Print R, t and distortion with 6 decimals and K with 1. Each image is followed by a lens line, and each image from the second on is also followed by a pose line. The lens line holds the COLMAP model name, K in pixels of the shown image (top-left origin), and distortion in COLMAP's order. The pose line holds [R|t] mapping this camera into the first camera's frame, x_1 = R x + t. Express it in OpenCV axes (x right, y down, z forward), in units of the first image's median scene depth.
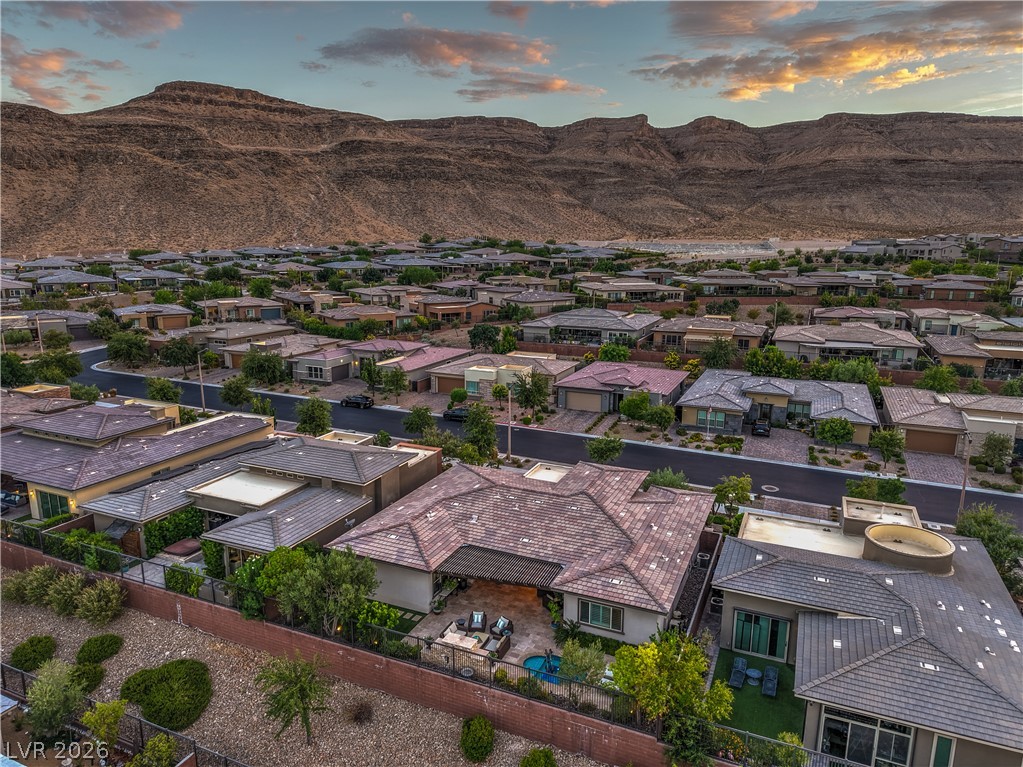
lens RADIAL K [[690.5, 0, 513.3], [0, 690.5, 377.6], [0, 0, 1]] dist [0.018692, -0.009991]
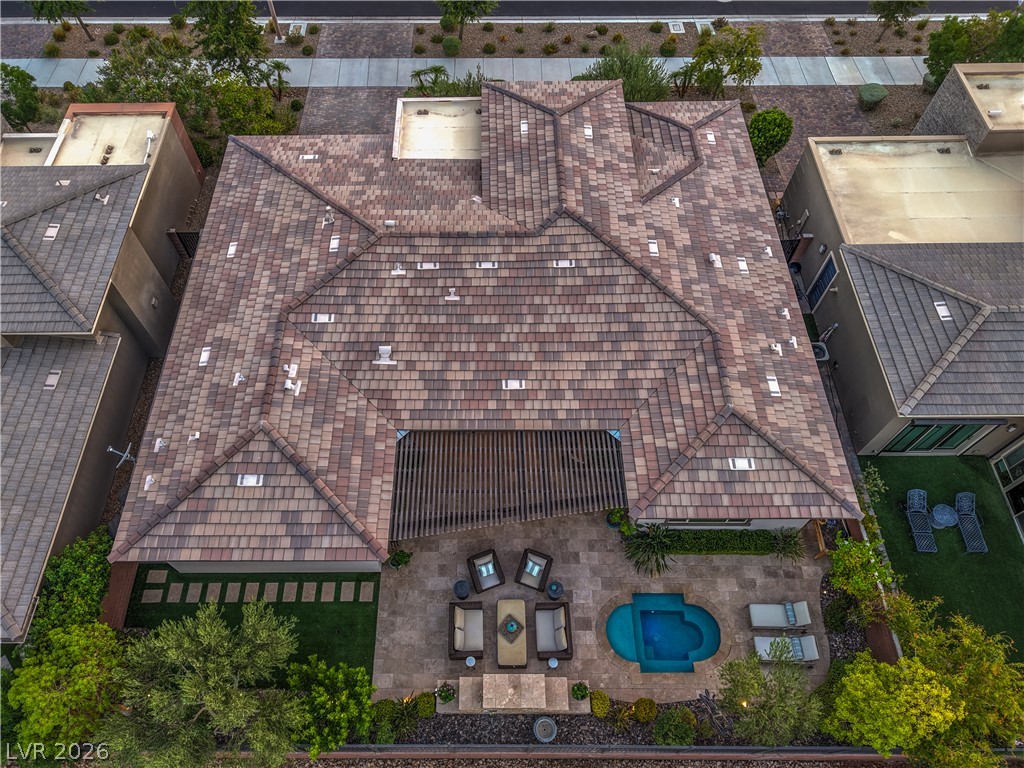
lens RADIAL K [[676.1, 0, 486.3], [0, 676.1, 400.9], [0, 0, 1]] dist [0.046431, -0.055392]
pose [[0.915460, -0.357682, 0.184382, -0.085504], [0.101413, 0.648472, 0.754453, -0.116391], [-0.389421, -0.671973, 0.629924, 0.622646]]
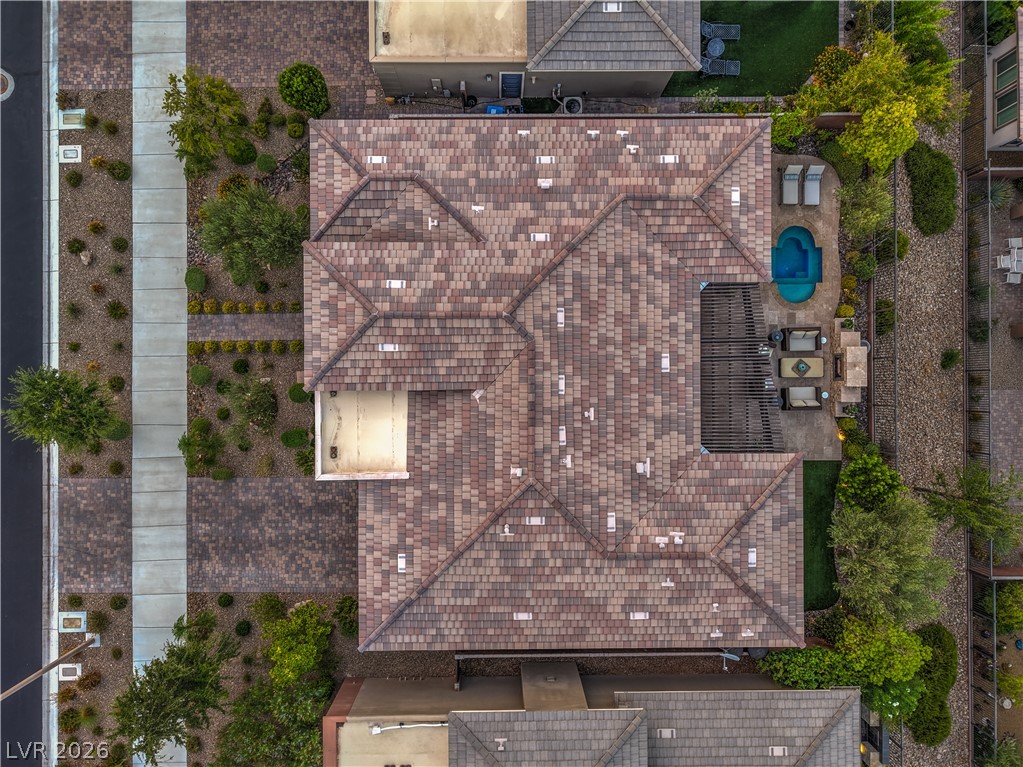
lens RADIAL K [[690.5, 0, 513.3], [0, 690.5, 377.6], [0, 0, 1]] dist [0.018692, -0.009991]
pose [[-0.405161, -0.914210, -0.007984, 0.060652], [0.169987, -0.083910, 0.981867, -0.367486], [-0.898303, 0.396457, 0.189401, 0.911638]]
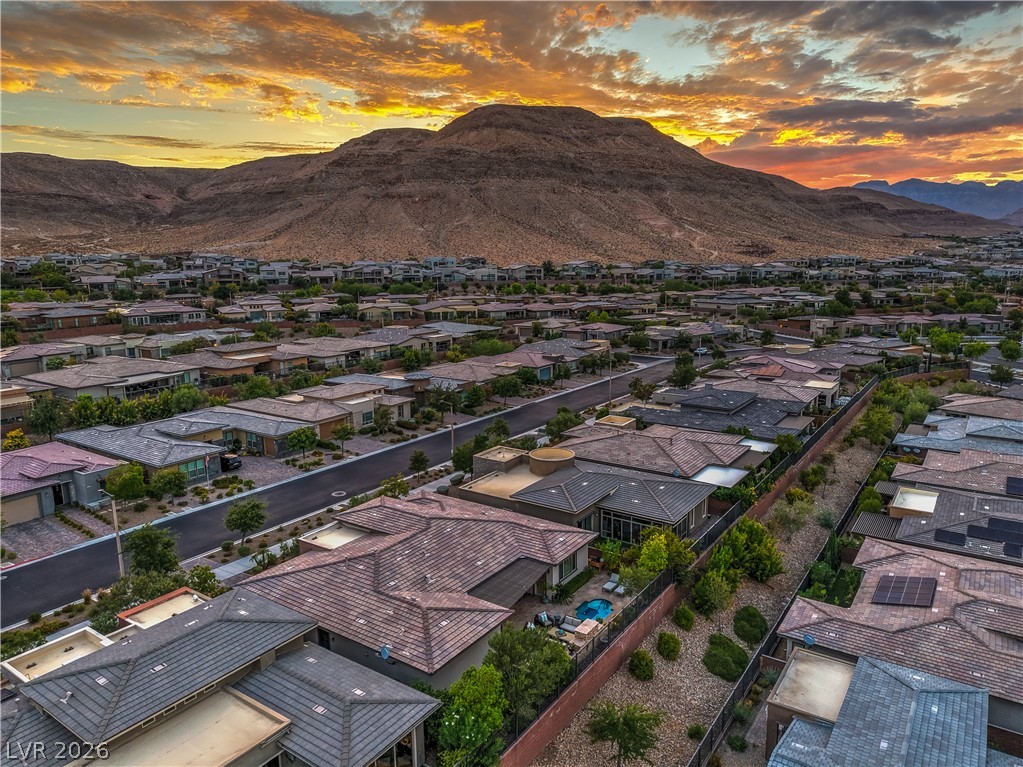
lens RADIAL K [[690.5, 0, 513.3], [0, 690.5, 377.6], [0, 0, 1]] dist [0.018692, -0.009991]
pose [[0.191366, -0.187476, 0.963448, -0.892527], [0.212732, 0.966179, 0.145753, -0.184008], [-0.958188, 0.177064, 0.224776, 0.580079]]
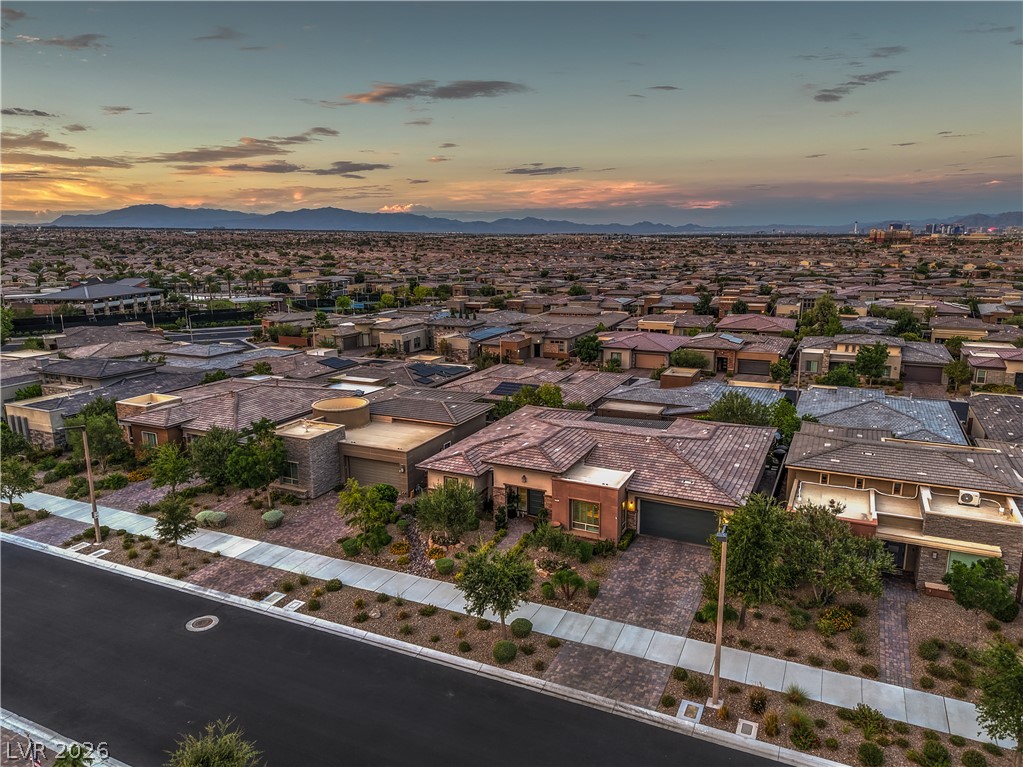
lens RADIAL K [[712.8, 0, 485.2], [0, 712.8, 384.3], [0, 0, 1]] dist [0.002174, -0.001535]
pose [[-0.997541, -0.006170, 0.069812, 0.147903], [0.022979, 0.912259, 0.408968, -0.328835], [-0.066210, 0.409566, -0.909874, 1.943775]]
